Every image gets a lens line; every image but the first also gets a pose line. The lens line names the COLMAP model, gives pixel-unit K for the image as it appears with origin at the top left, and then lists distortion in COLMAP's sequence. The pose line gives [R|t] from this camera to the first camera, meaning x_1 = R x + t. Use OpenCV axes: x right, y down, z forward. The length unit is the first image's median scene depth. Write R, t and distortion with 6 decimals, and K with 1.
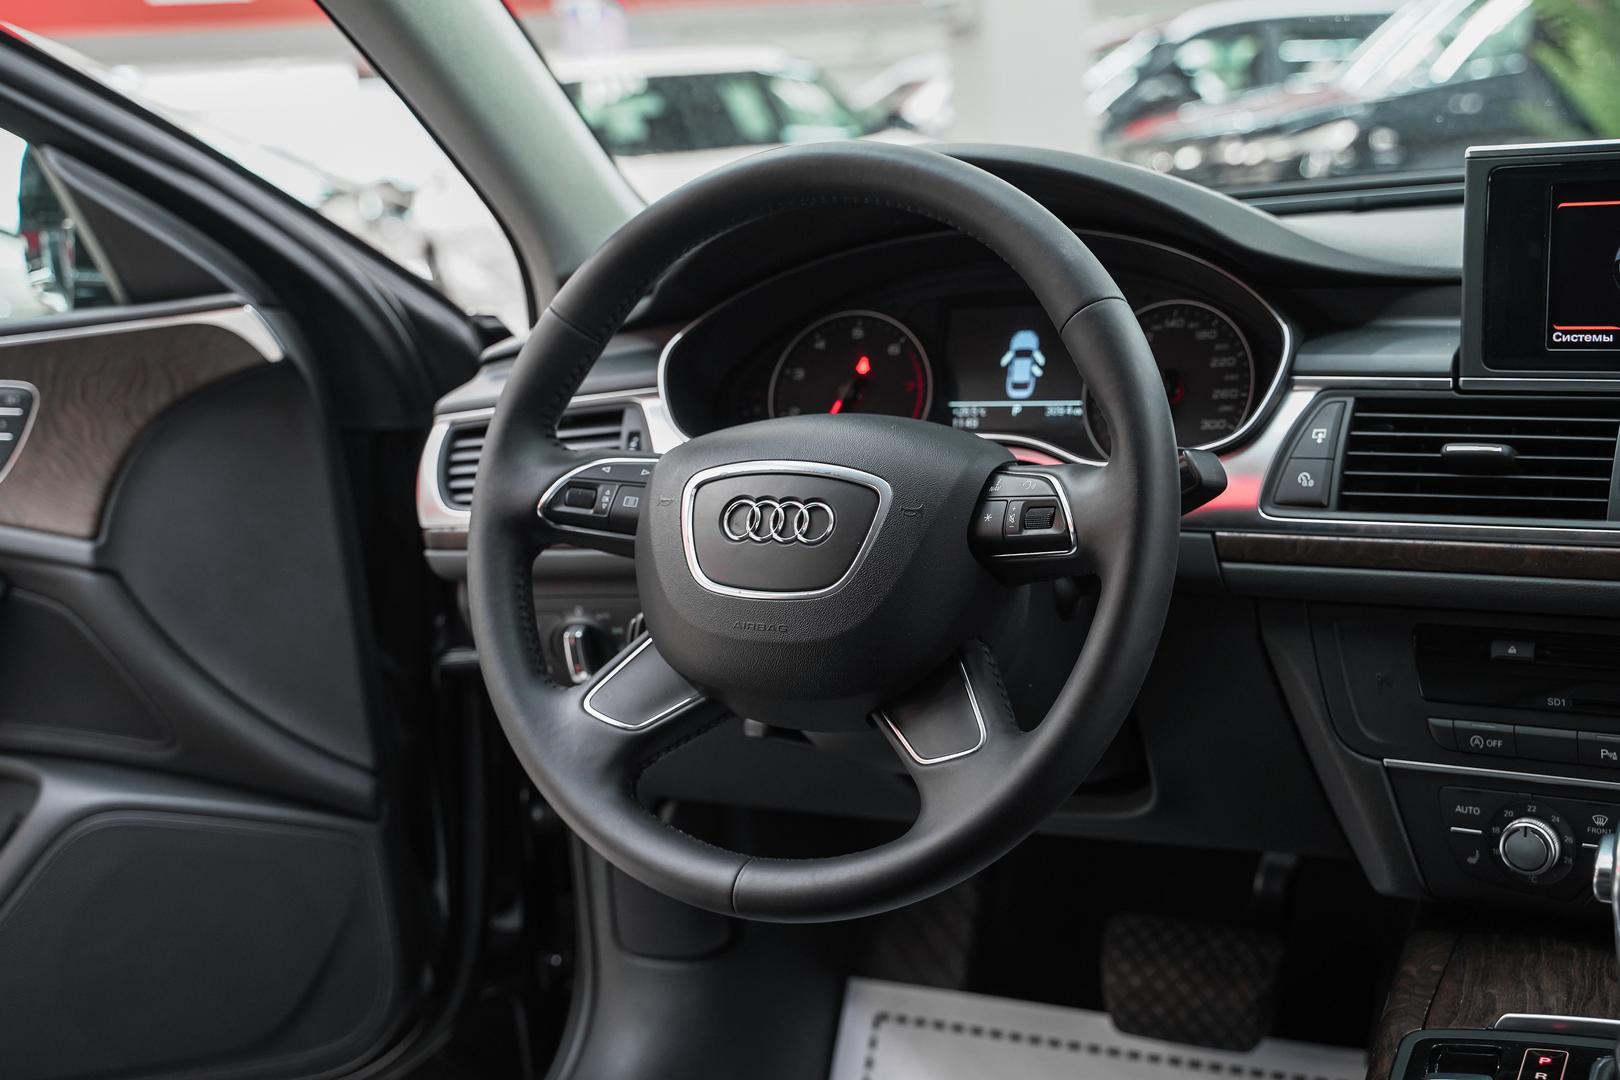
lens RADIAL K [[2074.7, 0, 833.2], [0, 2074.7, 515.4], [0, 0, 1]] dist [0.043419, 0.000000]
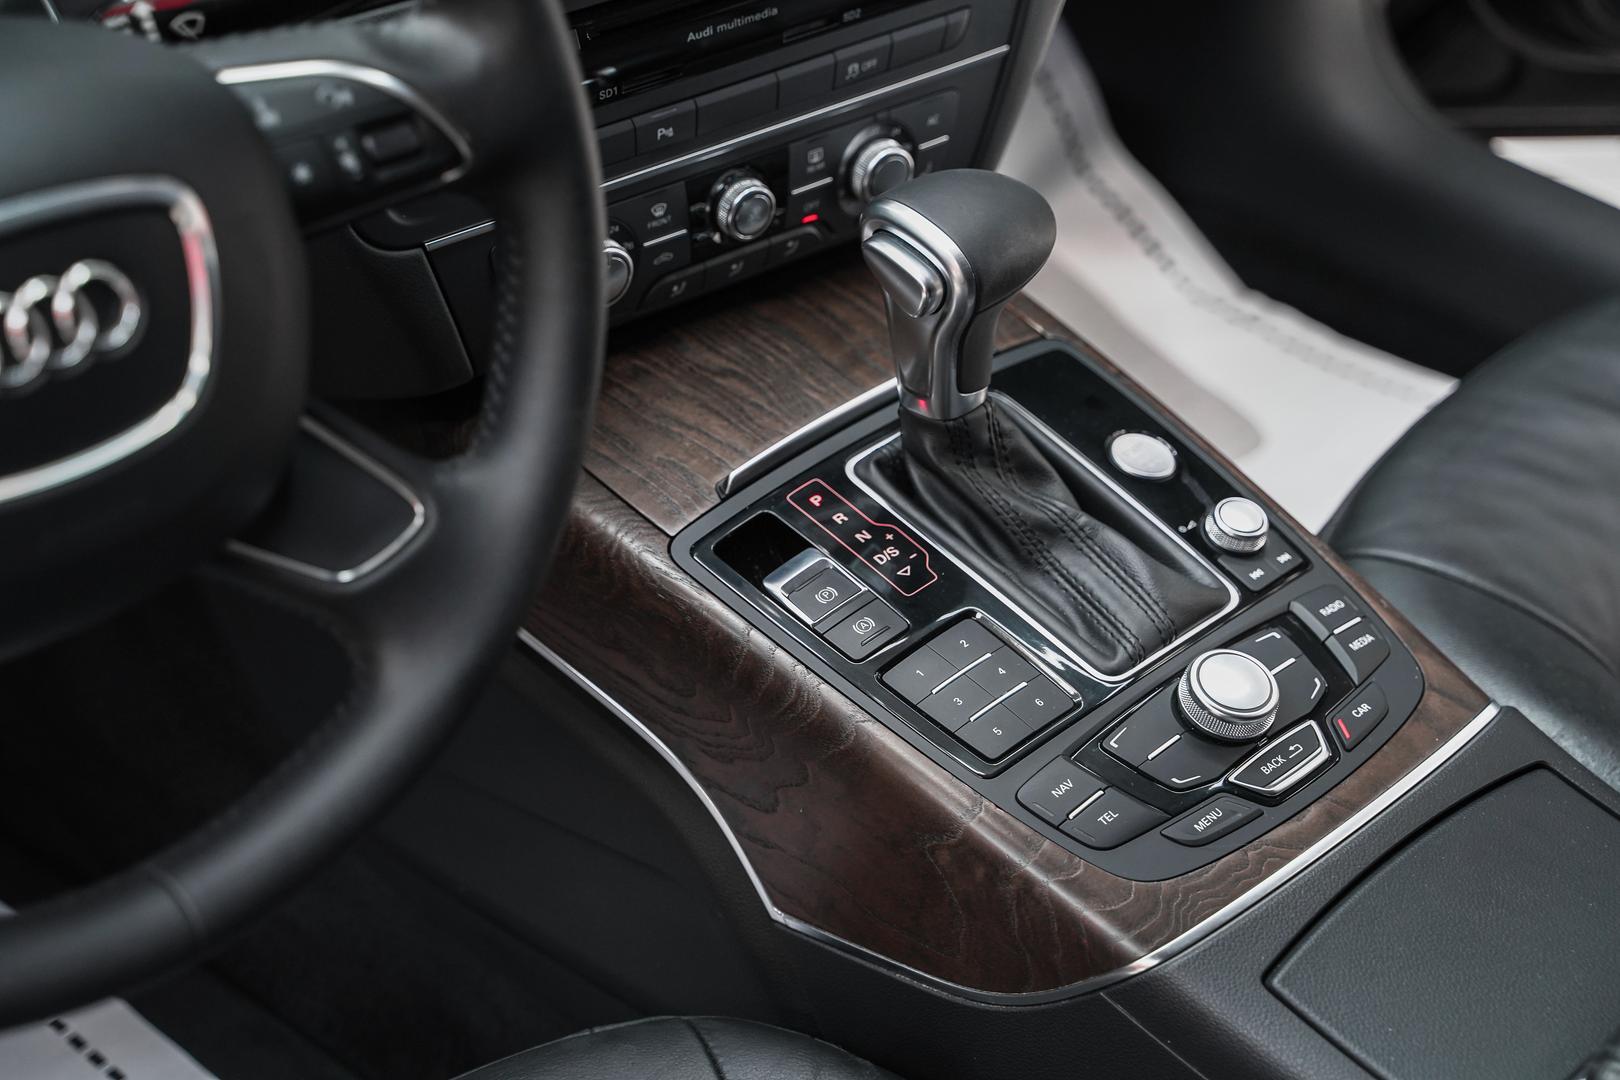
lens RADIAL K [[2723.0, 0, 825.1], [0, 2723.0, 549.1], [0, 0, 1]] dist [0.131498, 0.000000]
pose [[0.314431, -0.513452, 0.798436, -0.467208], [0.085292, 0.852975, 0.514935, -0.249324], [-0.945441, -0.093811, 0.311996, 0.502627]]
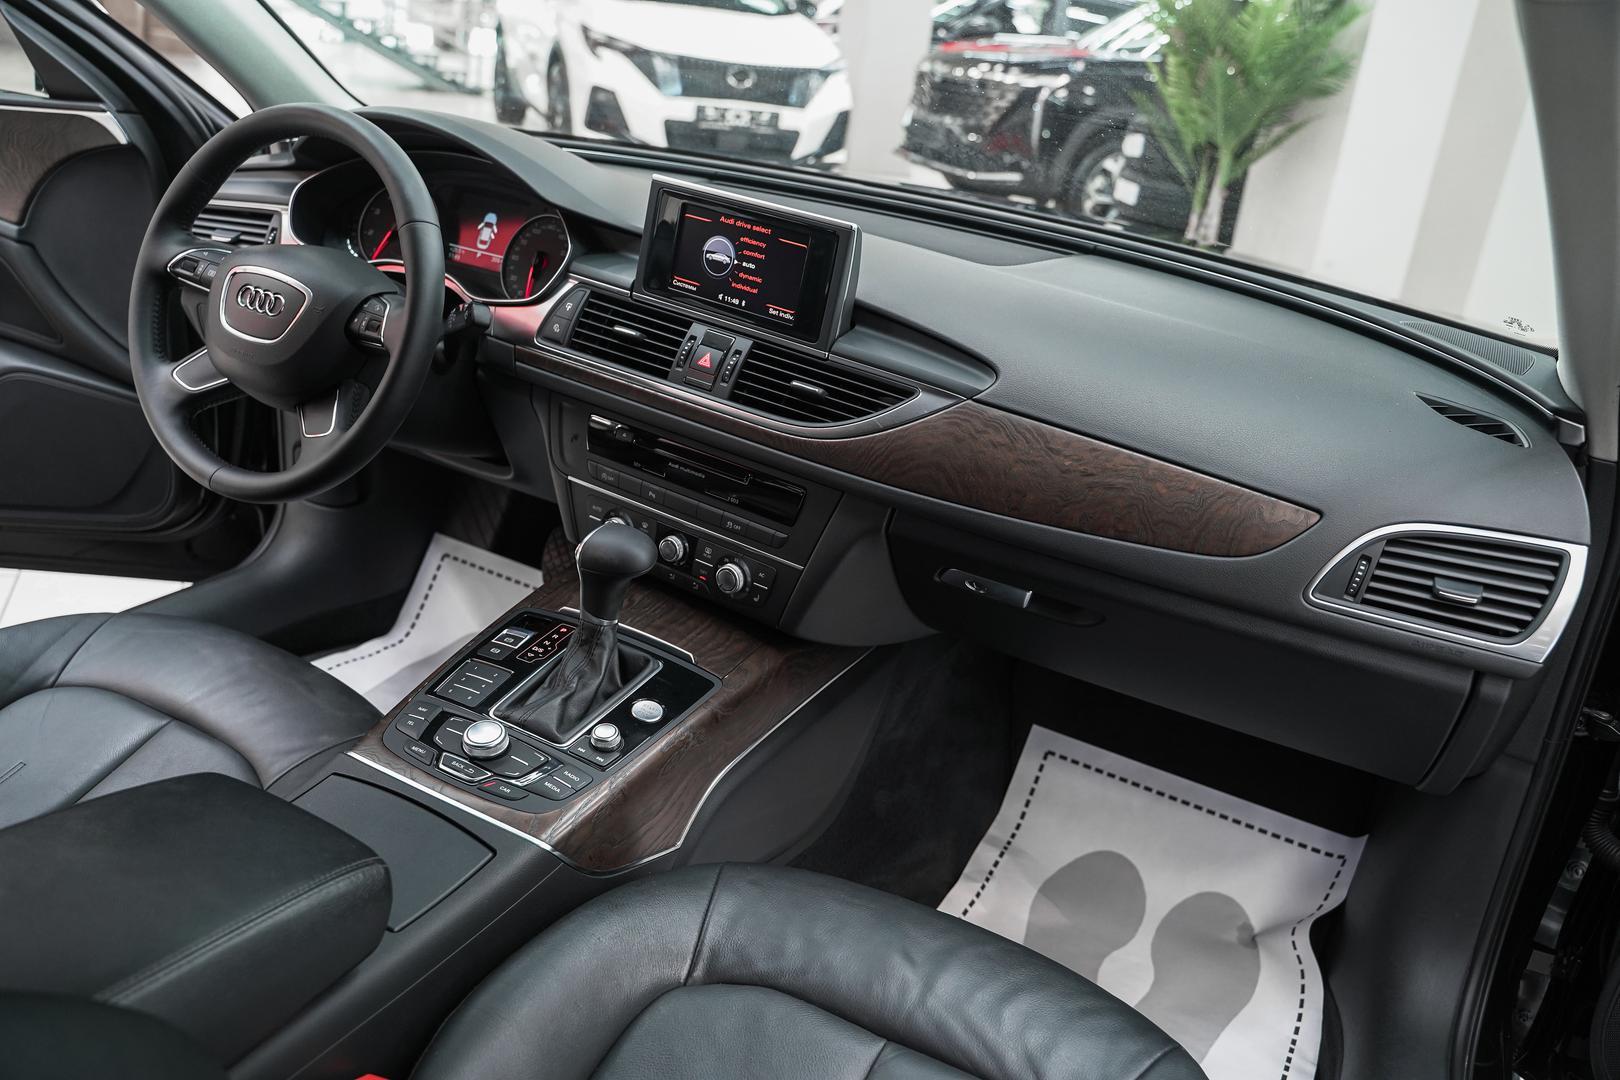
lens RADIAL K [[1323.4, 0, 825.0], [0, 1323.4, 542.3], [0, 0, 1]] dist [-0.122126, 0.094099]
pose [[0.979331, 0.188206, 0.074085, 0.381945], [-0.199814, 0.957062, 0.210018, -0.121096], [-0.031378, -0.220480, 0.974887, -0.219095]]
